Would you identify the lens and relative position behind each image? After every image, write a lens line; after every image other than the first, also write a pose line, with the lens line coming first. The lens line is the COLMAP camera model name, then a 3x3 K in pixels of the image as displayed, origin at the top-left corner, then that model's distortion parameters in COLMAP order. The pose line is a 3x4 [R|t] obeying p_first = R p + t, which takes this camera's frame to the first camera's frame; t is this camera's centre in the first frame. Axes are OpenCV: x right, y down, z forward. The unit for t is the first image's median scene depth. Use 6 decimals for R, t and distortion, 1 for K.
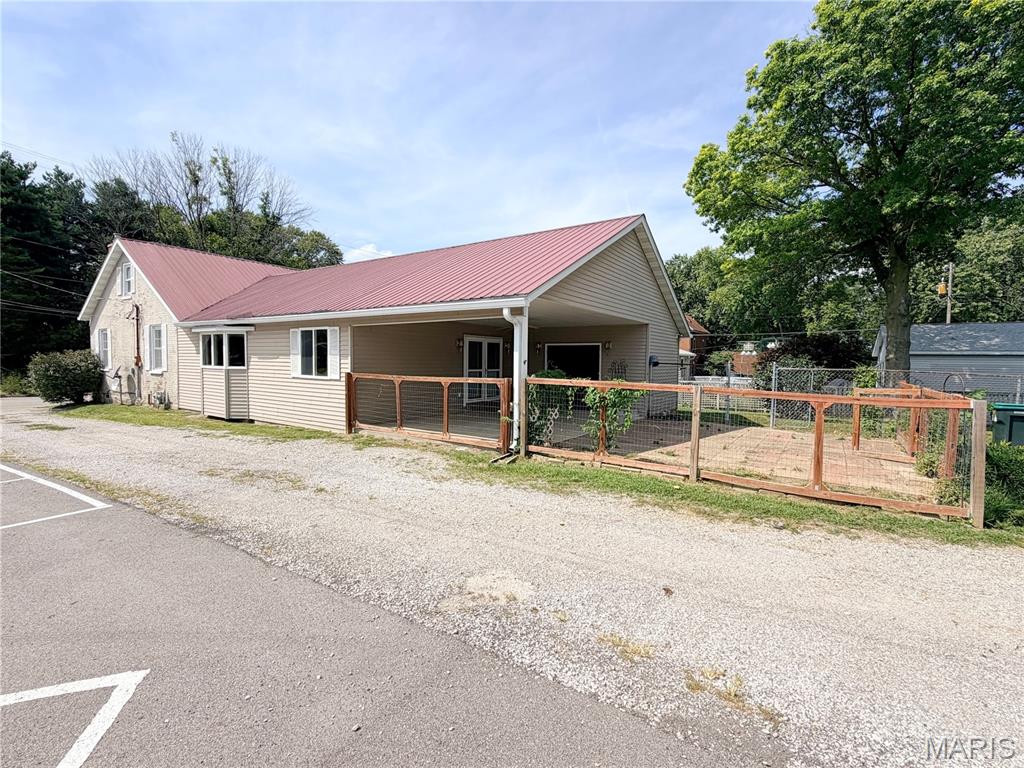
lens RADIAL K [[472.0, 0, 512.4], [0, 472.0, 382.7], [0, 0, 1]] dist [0.000407, -0.000270]
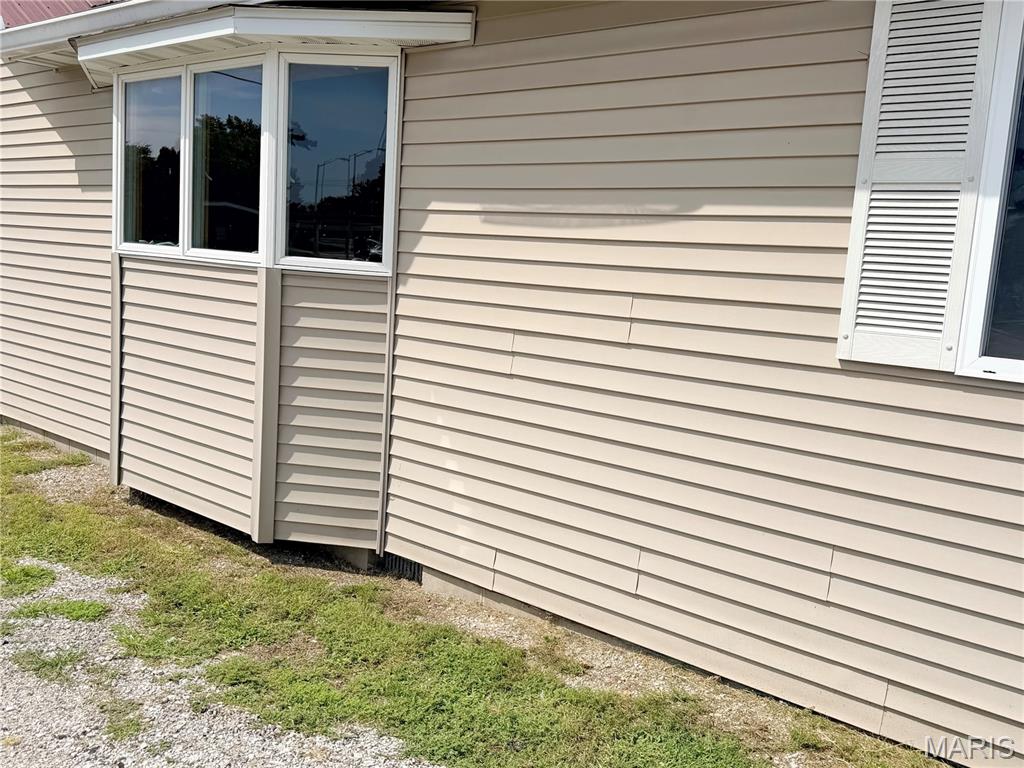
lens RADIAL K [[884.8, 0, 511.2], [0, 884.8, 382.9], [0, 0, 1]] dist [0.052750, 0.000152]
pose [[0.995591, 0.060661, -0.071541, -0.457581], [-0.054530, 0.994909, 0.084746, -0.018666], [0.076318, -0.080471, 0.993831, 0.625304]]
